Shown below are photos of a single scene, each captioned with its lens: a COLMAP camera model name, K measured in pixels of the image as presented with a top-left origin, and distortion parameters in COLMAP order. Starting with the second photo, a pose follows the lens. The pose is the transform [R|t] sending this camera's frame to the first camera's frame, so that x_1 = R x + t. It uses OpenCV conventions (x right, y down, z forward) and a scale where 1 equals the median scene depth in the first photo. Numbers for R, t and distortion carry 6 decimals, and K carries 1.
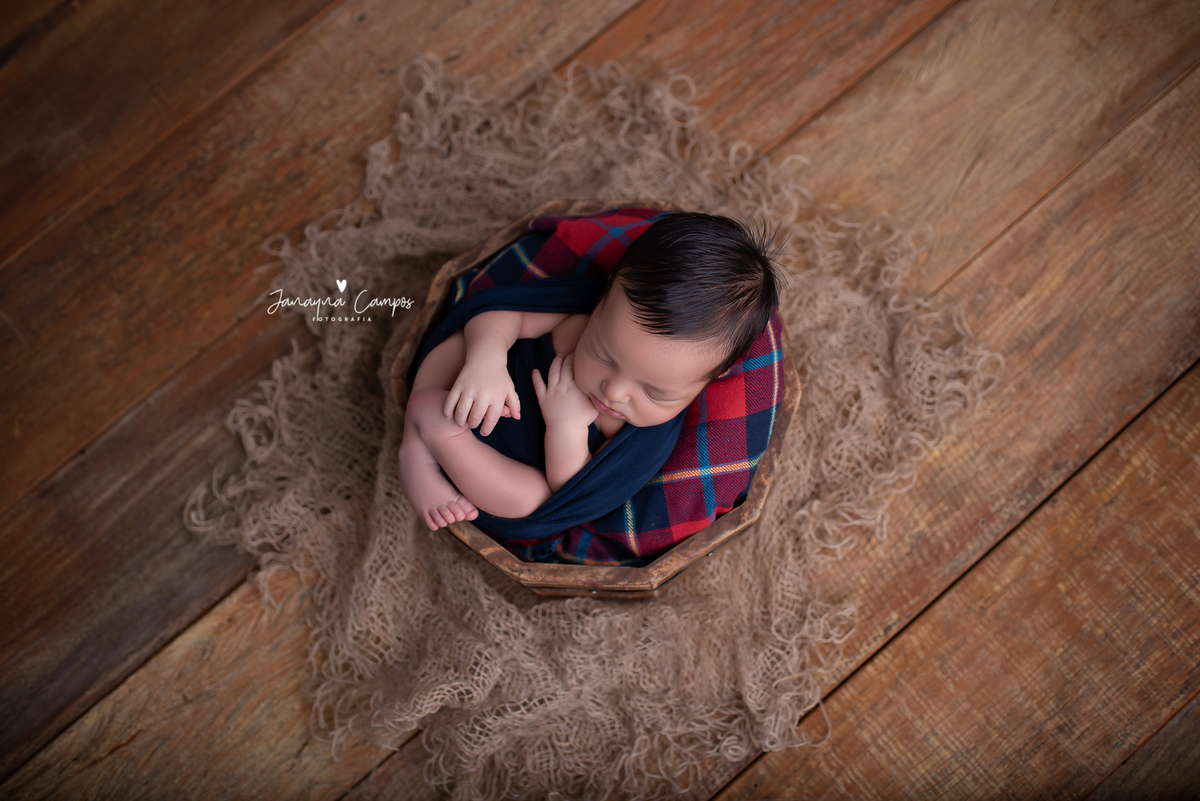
lens RADIAL K [[1248.4, 0, 600.0], [0, 1248.4, 400.5], [0, 0, 1]] dist [-0.063108, 0.035624]
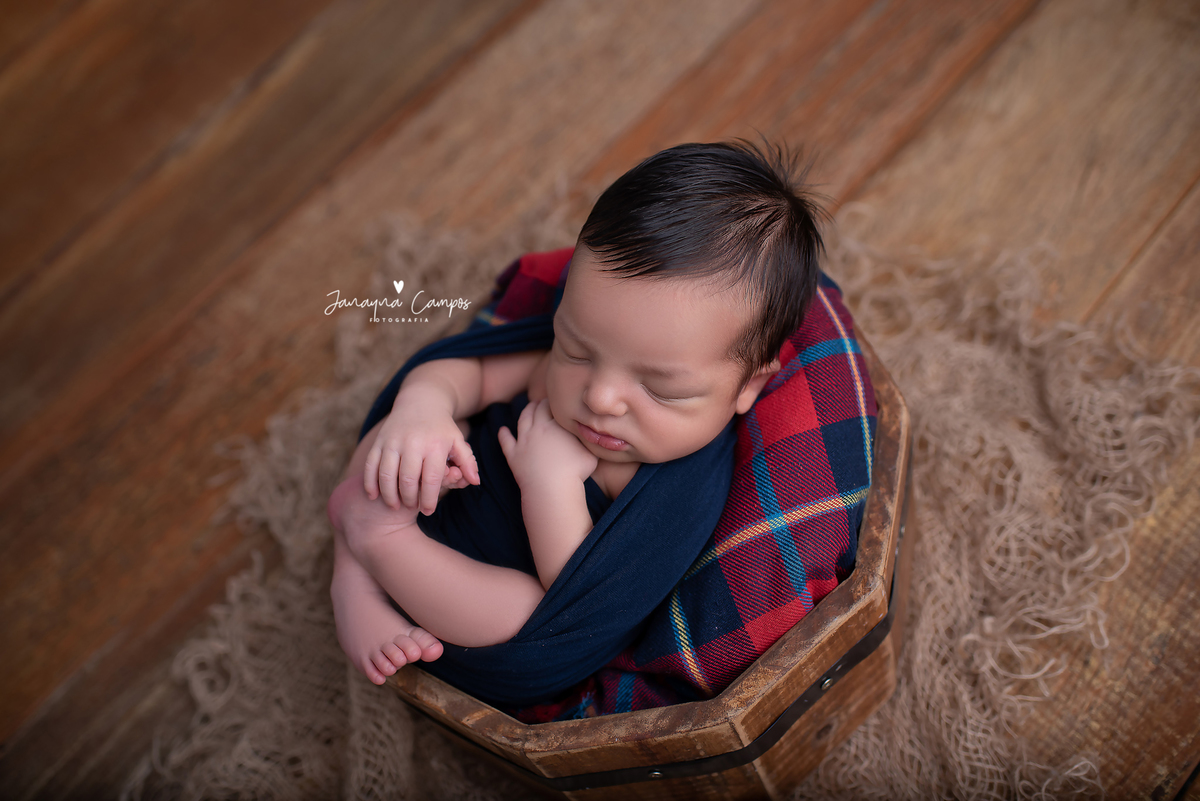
lens RADIAL K [[1359.1, 0, 492.9], [0, 1359.1, 198.3], [0, 0, 1]] dist [-0.085977, 0.080569]
pose [[0.973336, -0.198160, -0.115540, 0.043527], [0.136048, 0.904247, -0.404758, 0.131033], [0.184684, 0.378247, 0.907095, 0.220256]]
